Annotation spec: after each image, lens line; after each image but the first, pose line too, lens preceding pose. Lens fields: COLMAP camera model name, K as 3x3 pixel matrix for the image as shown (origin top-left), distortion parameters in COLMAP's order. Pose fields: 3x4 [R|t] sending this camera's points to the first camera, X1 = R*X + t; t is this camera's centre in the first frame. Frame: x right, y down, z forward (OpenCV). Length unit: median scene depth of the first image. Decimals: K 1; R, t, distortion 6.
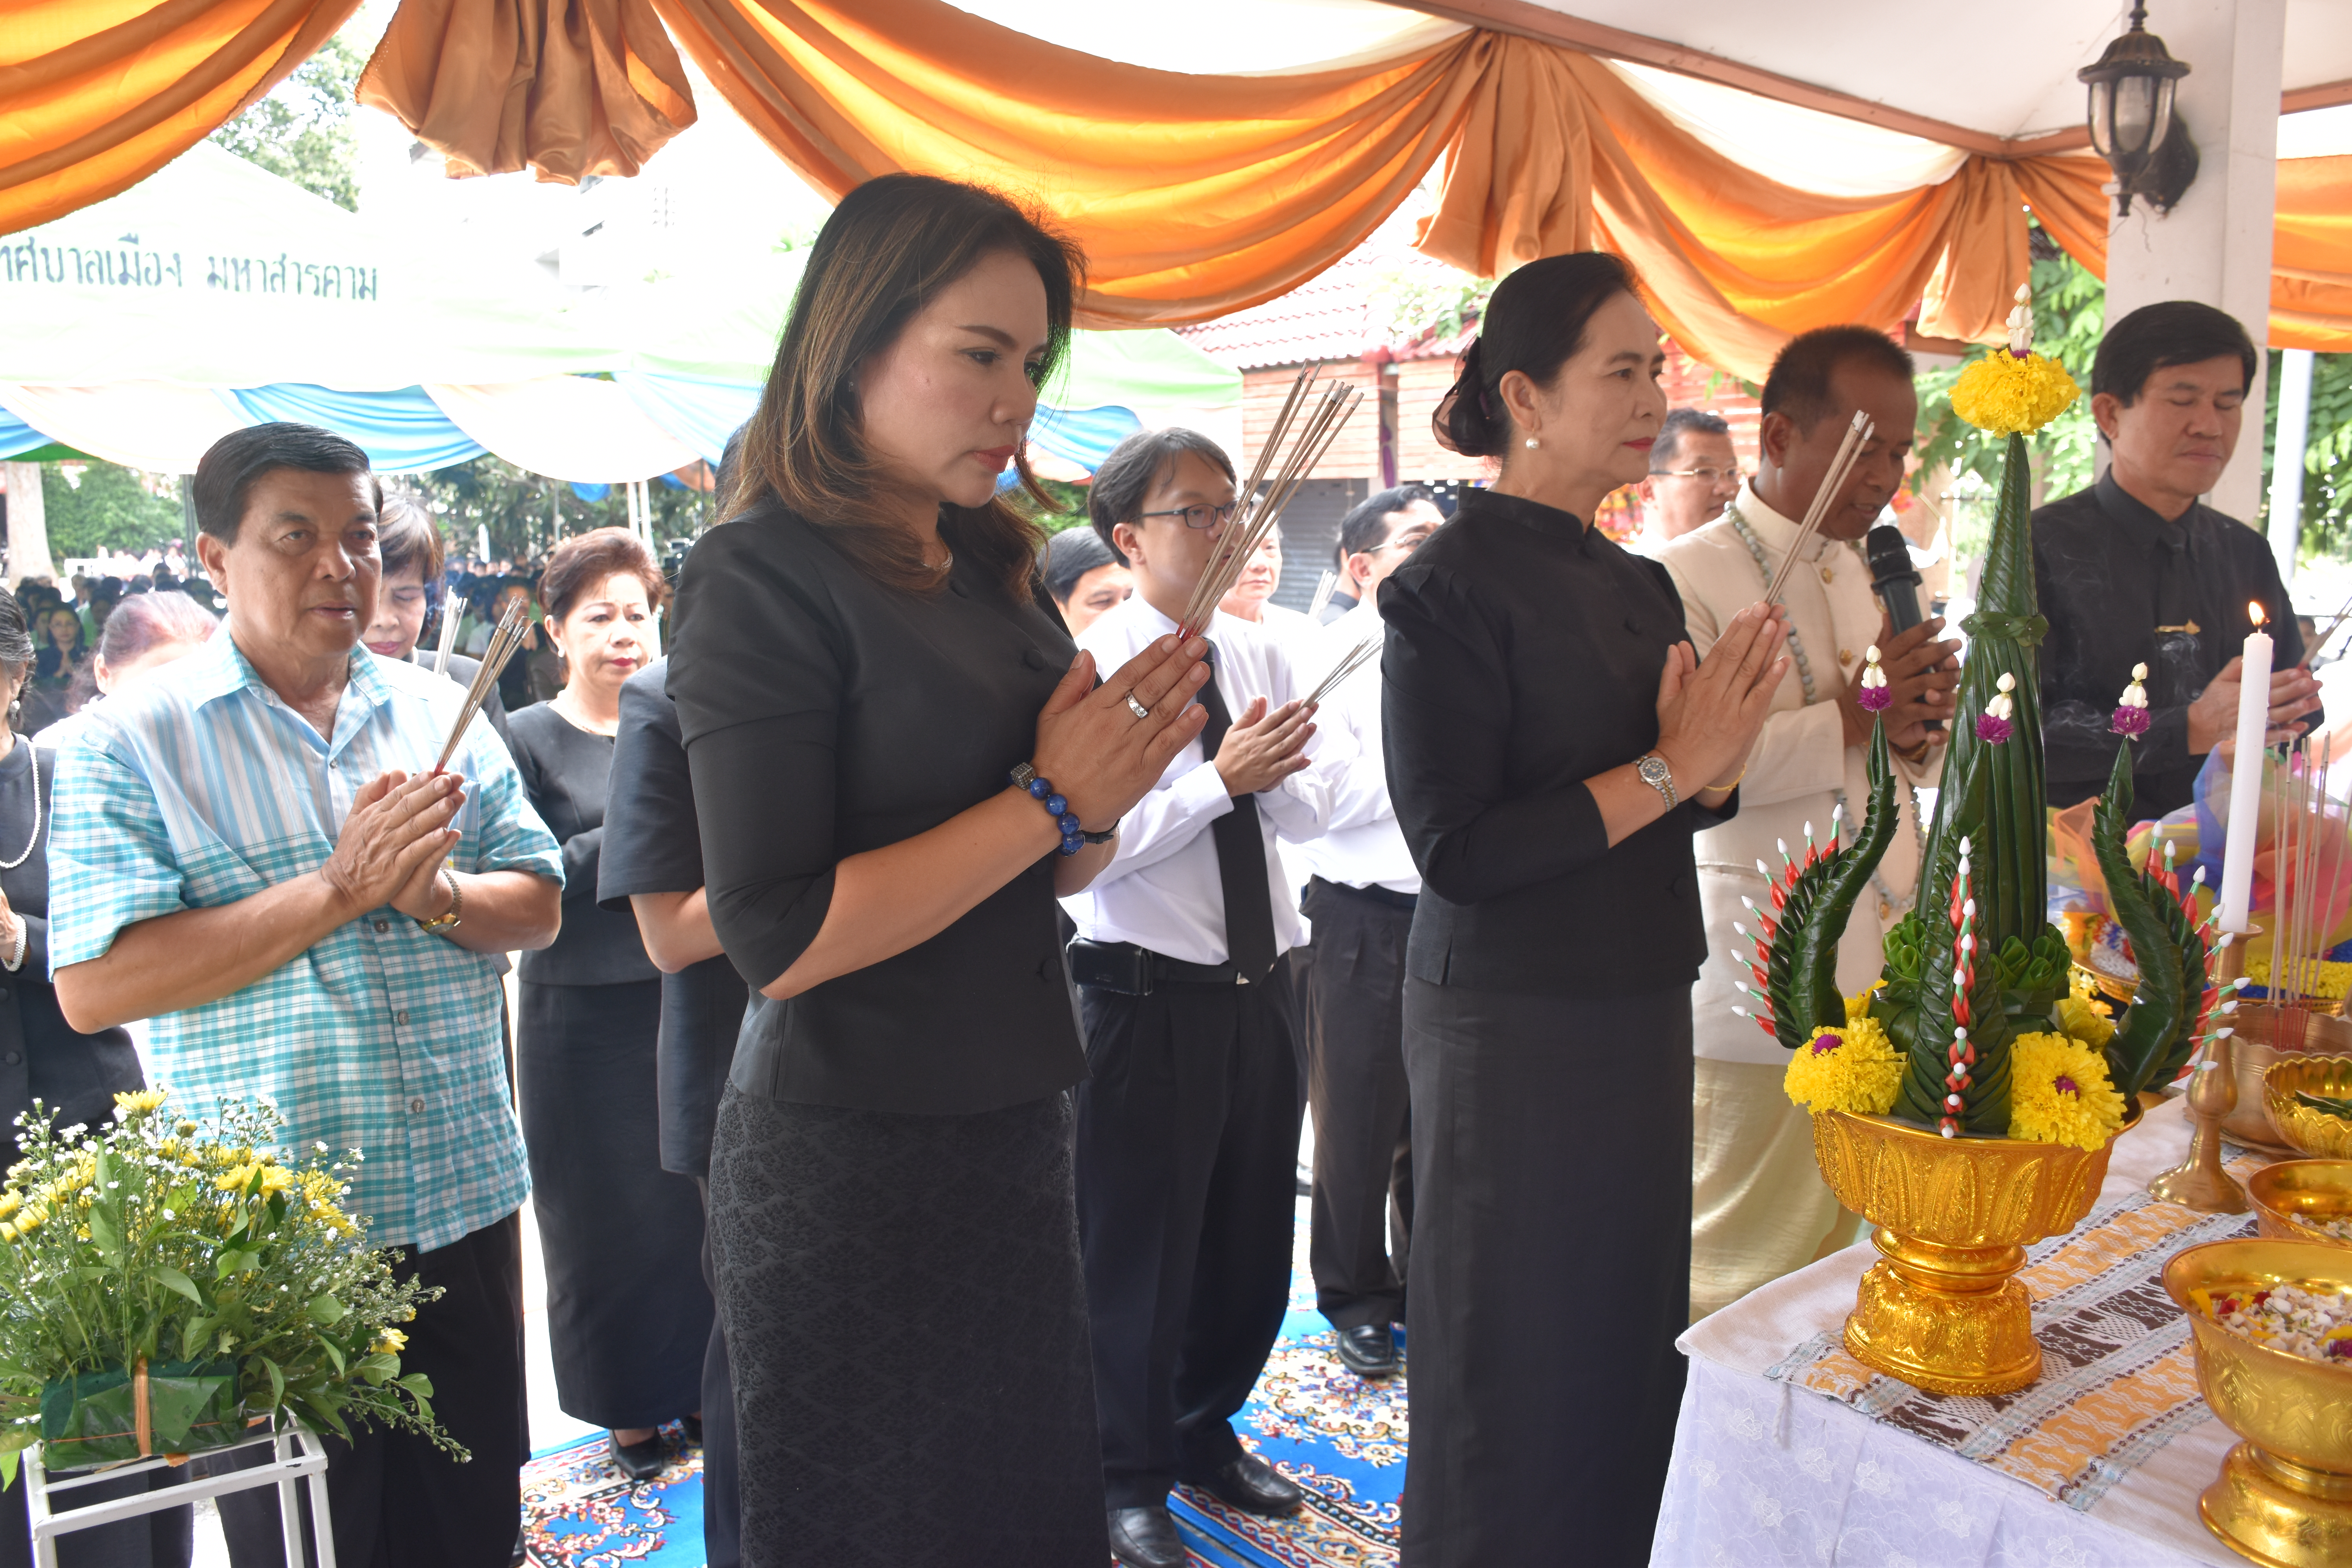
lens RADIAL K [[1824.7, 0, 1176.0], [0, 1824.7, 784.0], [0, 0, 1]] dist [-0.136331, 0.088114]
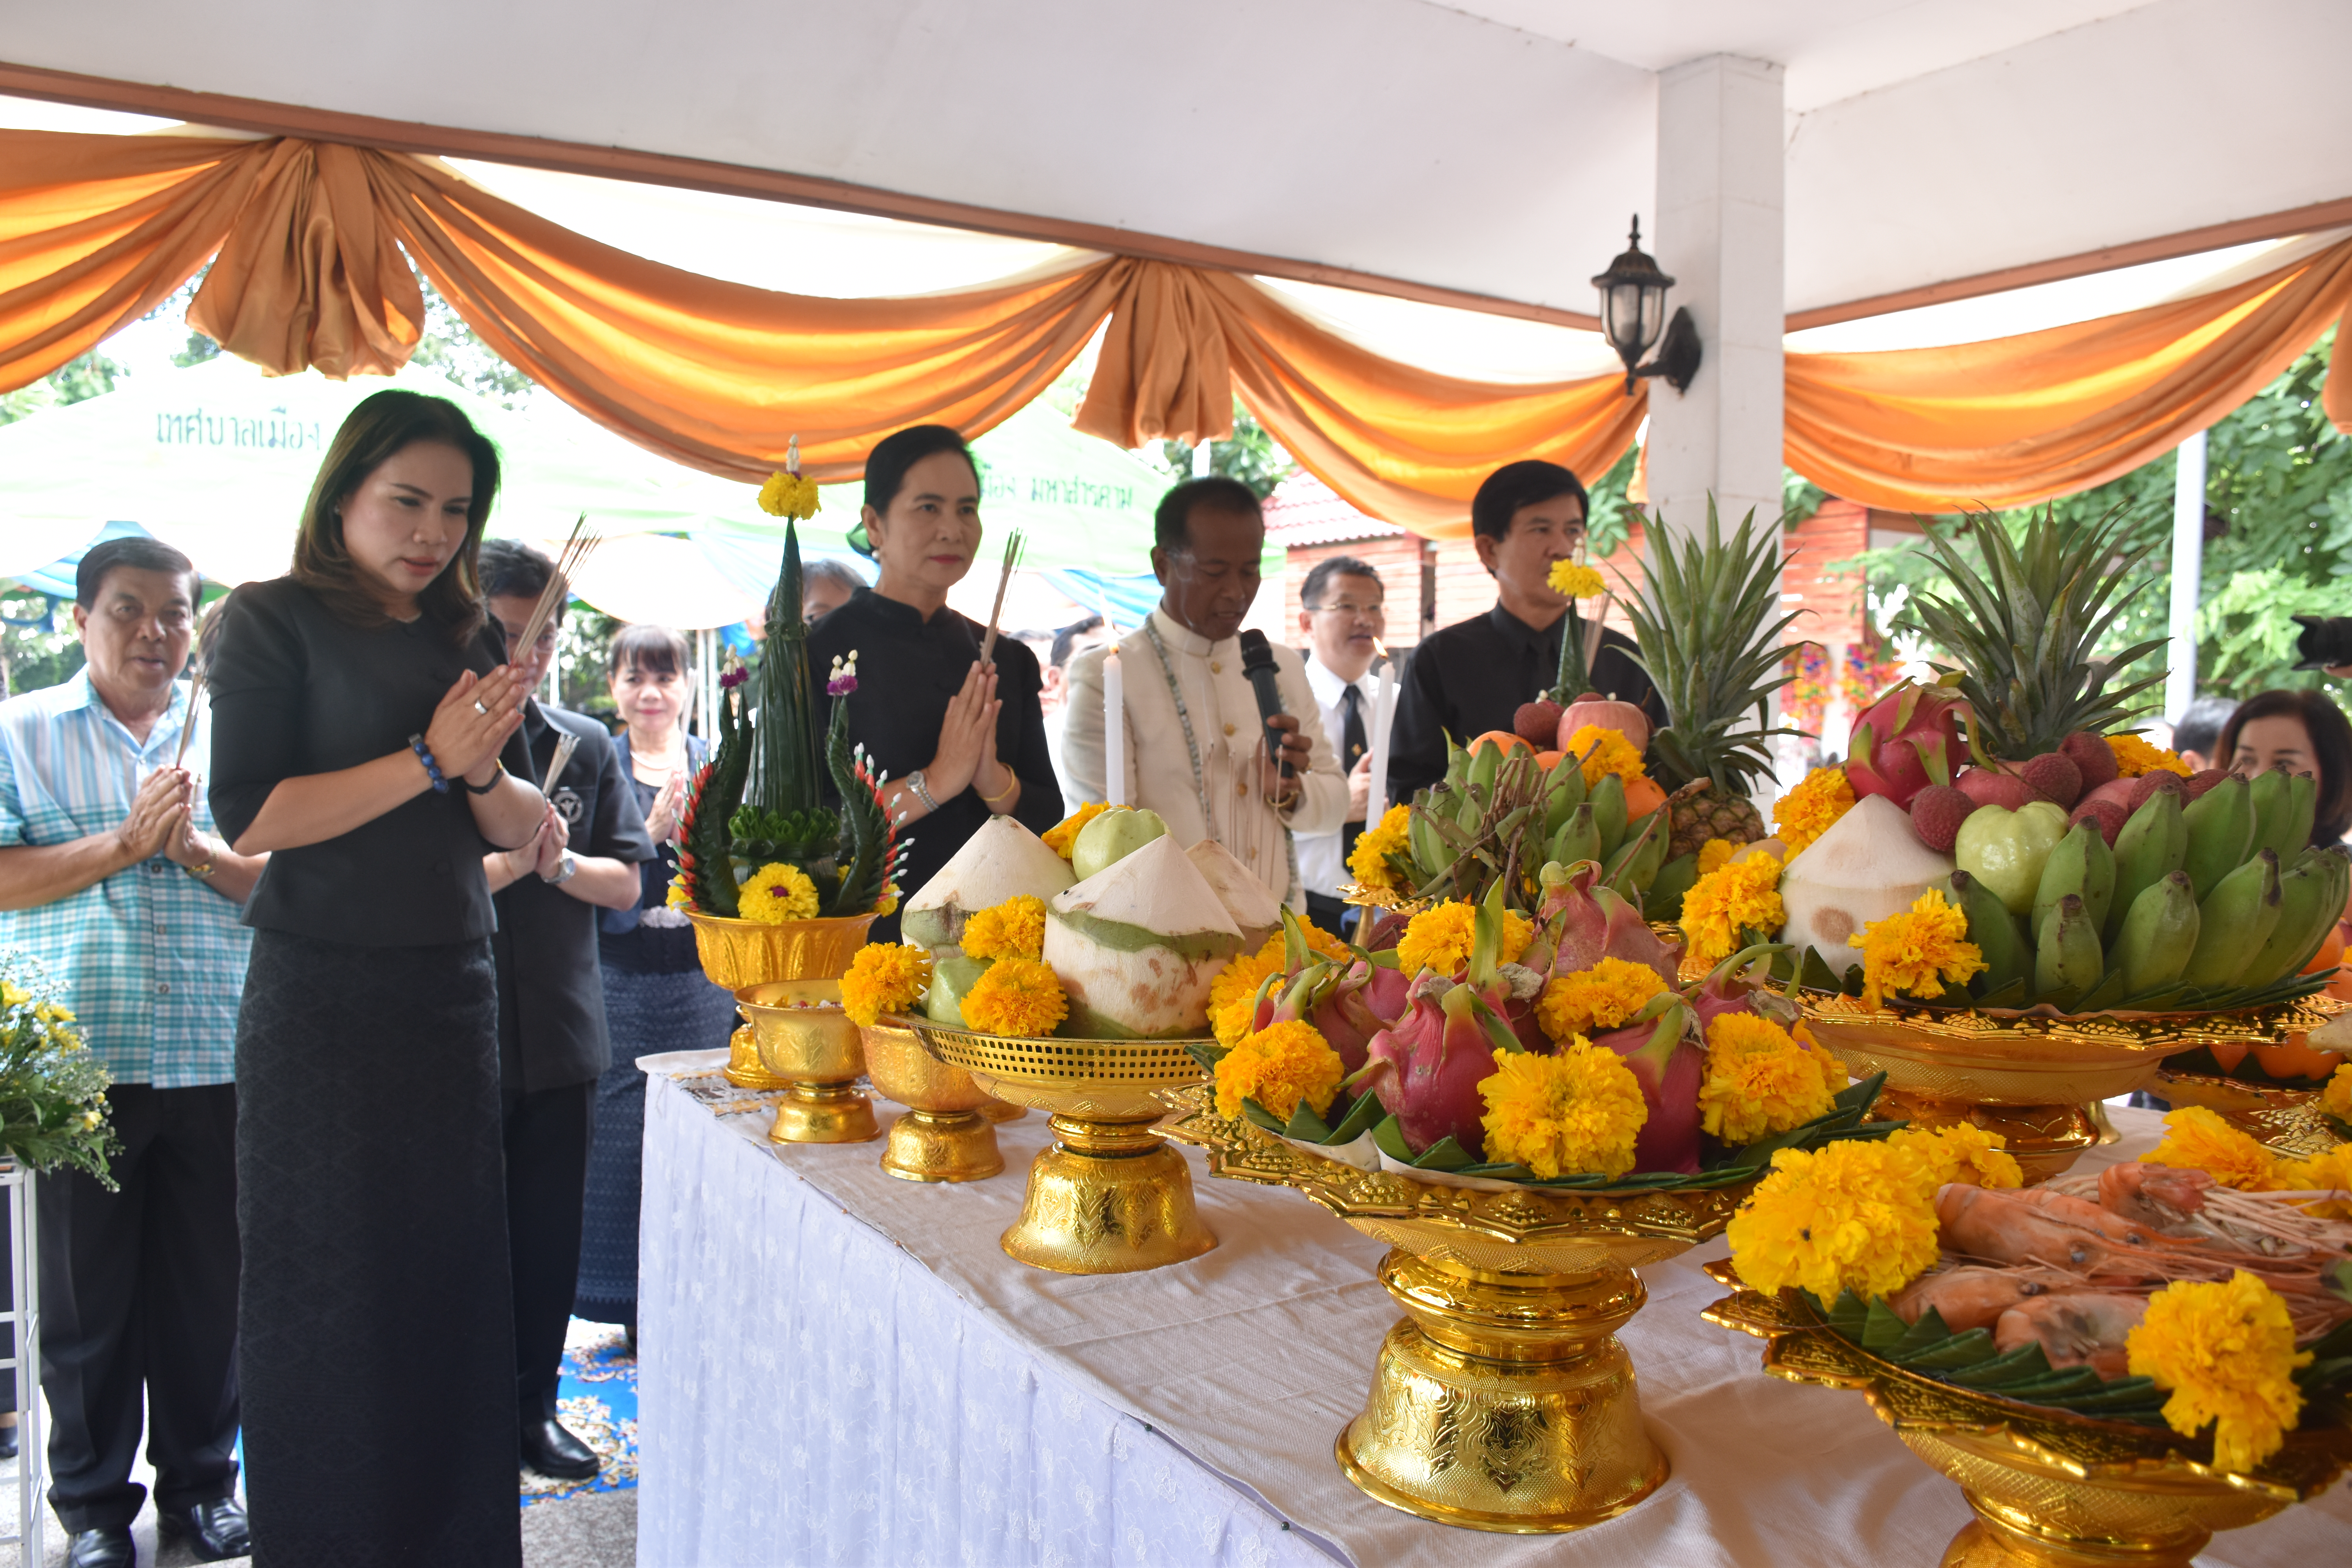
lens RADIAL K [[1839.3, 0, 1176.0], [0, 1839.3, 784.0], [0, 0, 1]] dist [-0.135543, 0.059848]
pose [[0.992745, 0.031527, -0.116029, 0.561302], [-0.042888, 0.994383, -0.096762, 0.114329], [0.112326, 0.101037, 0.988521, -0.368868]]
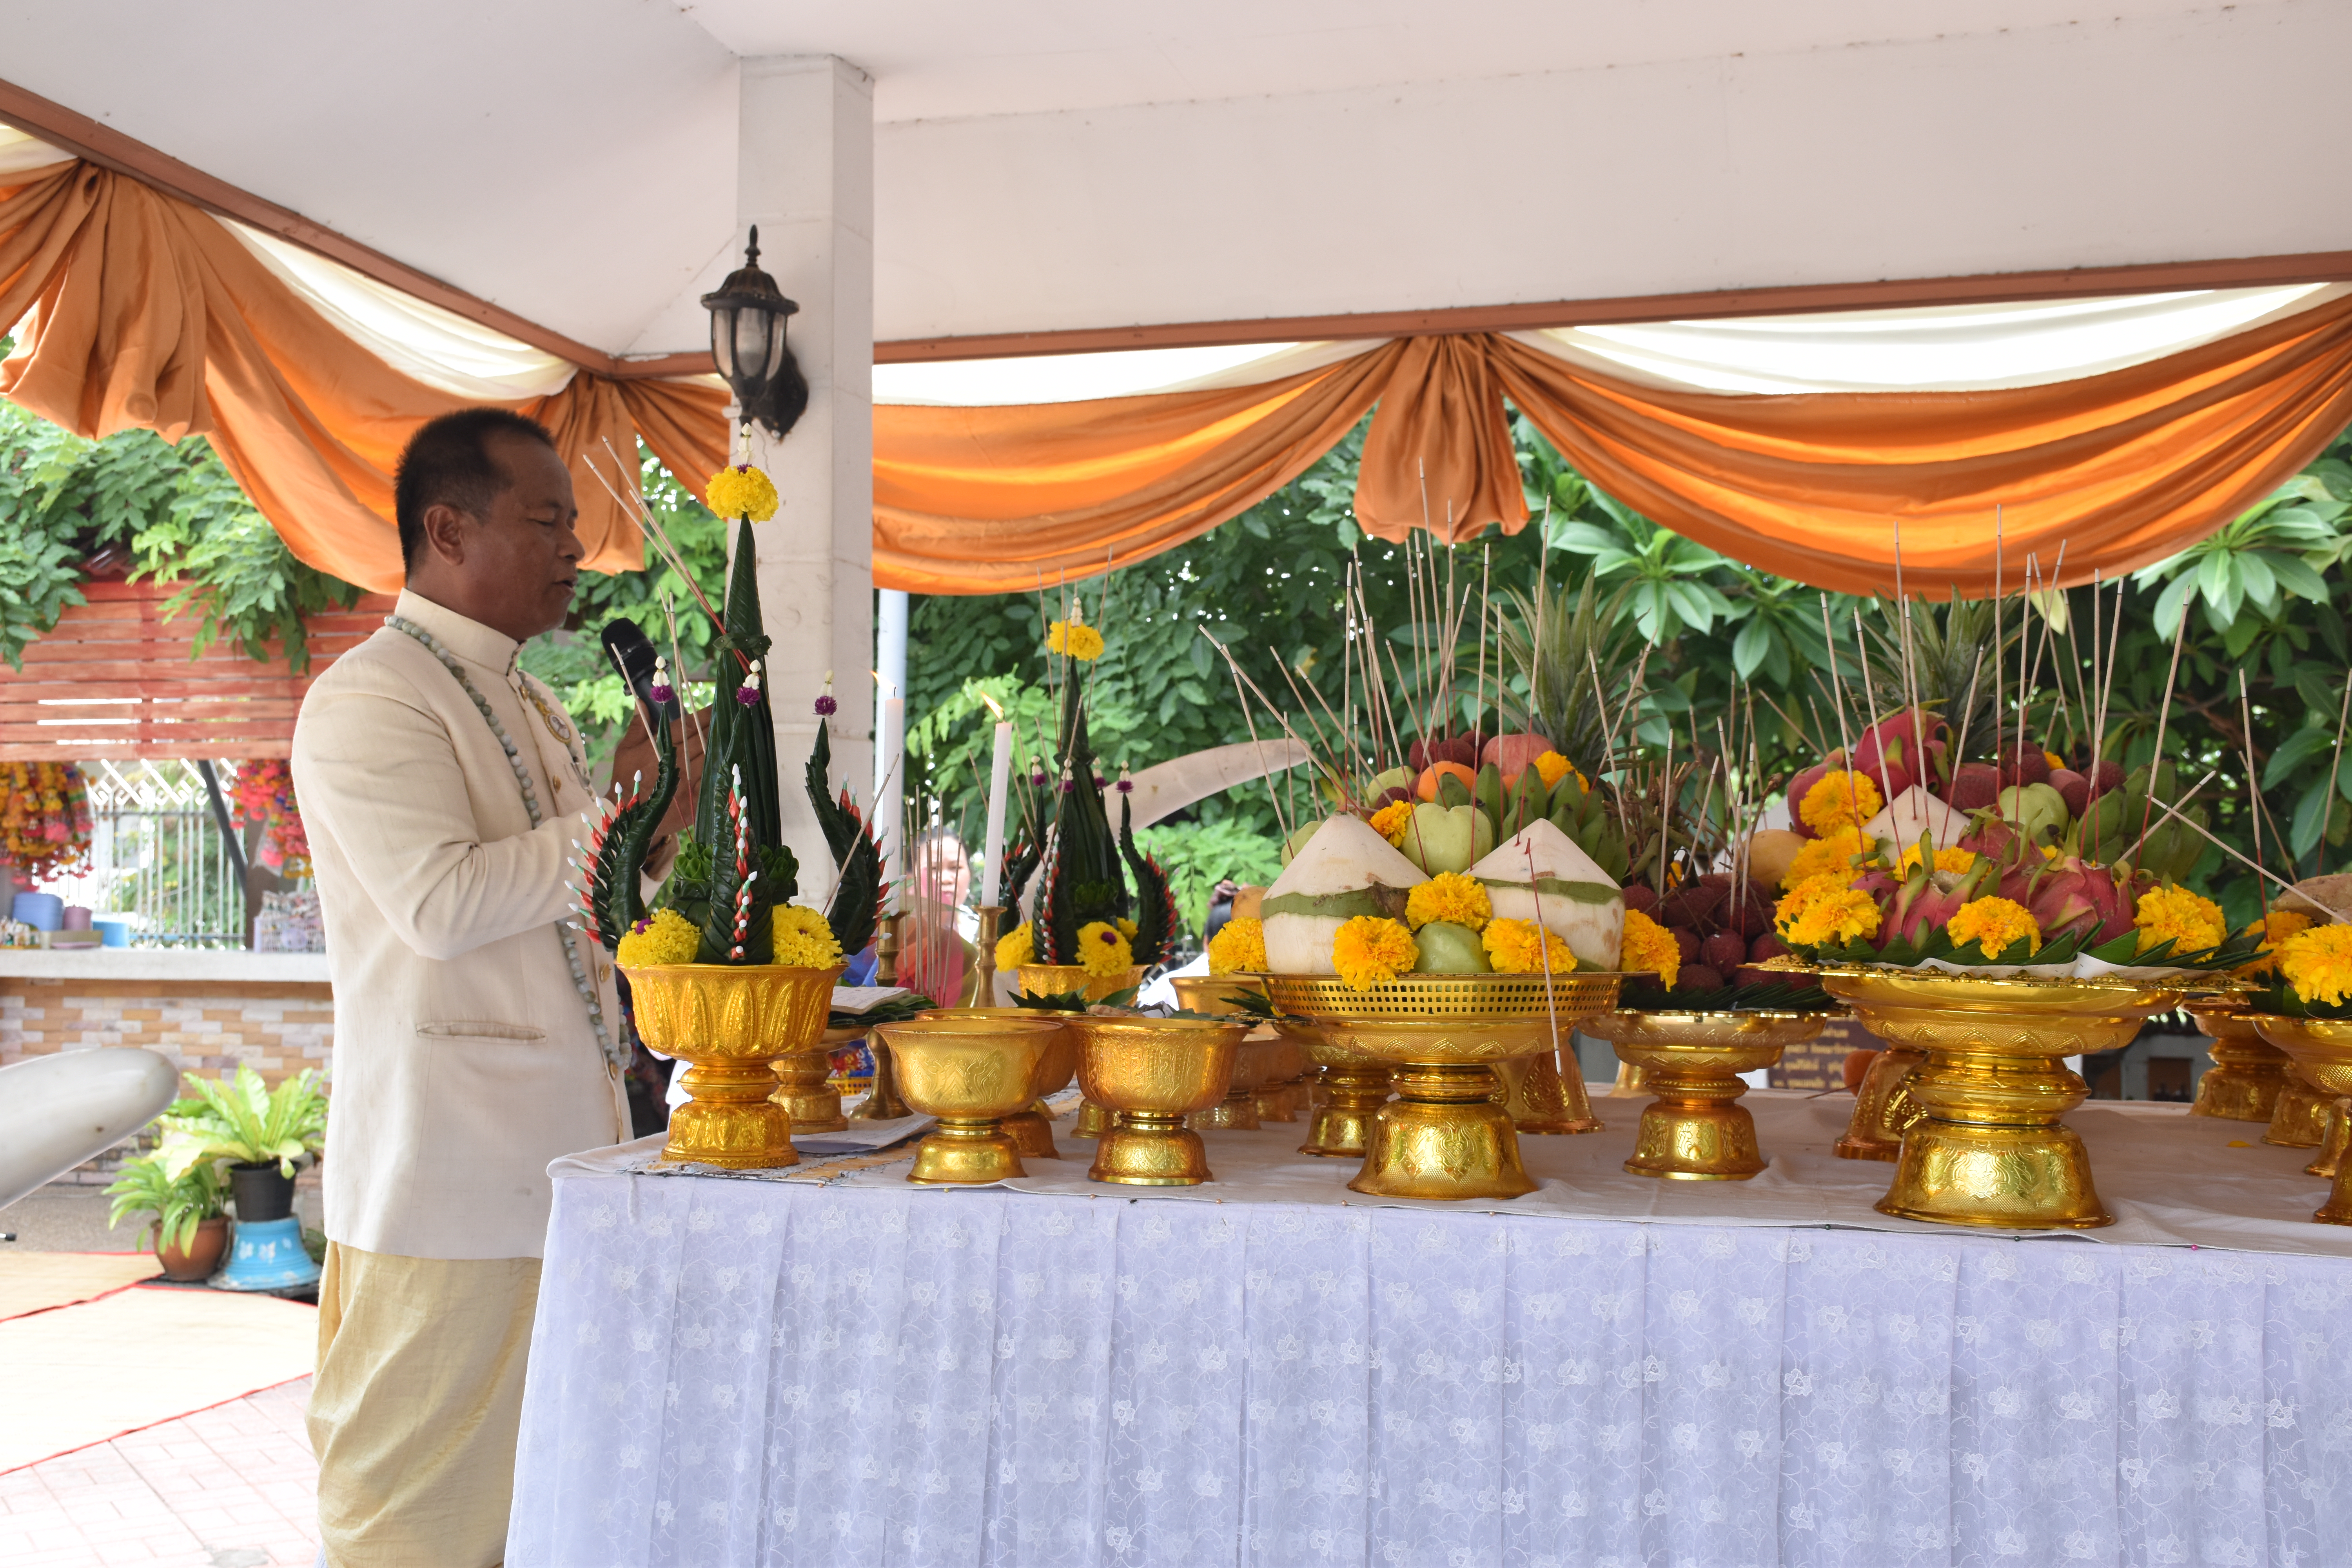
lens RADIAL K [[2654.6, 0, 1176.0], [0, 2654.6, 784.0], [0, 0, 1]] dist [-0.001379, 0.157179]
pose [[0.783658, 0.035493, 0.620177, -0.341982], [0.080628, 0.984109, -0.158202, 0.221664], [-0.615938, 0.173980, 0.768344, -0.499266]]
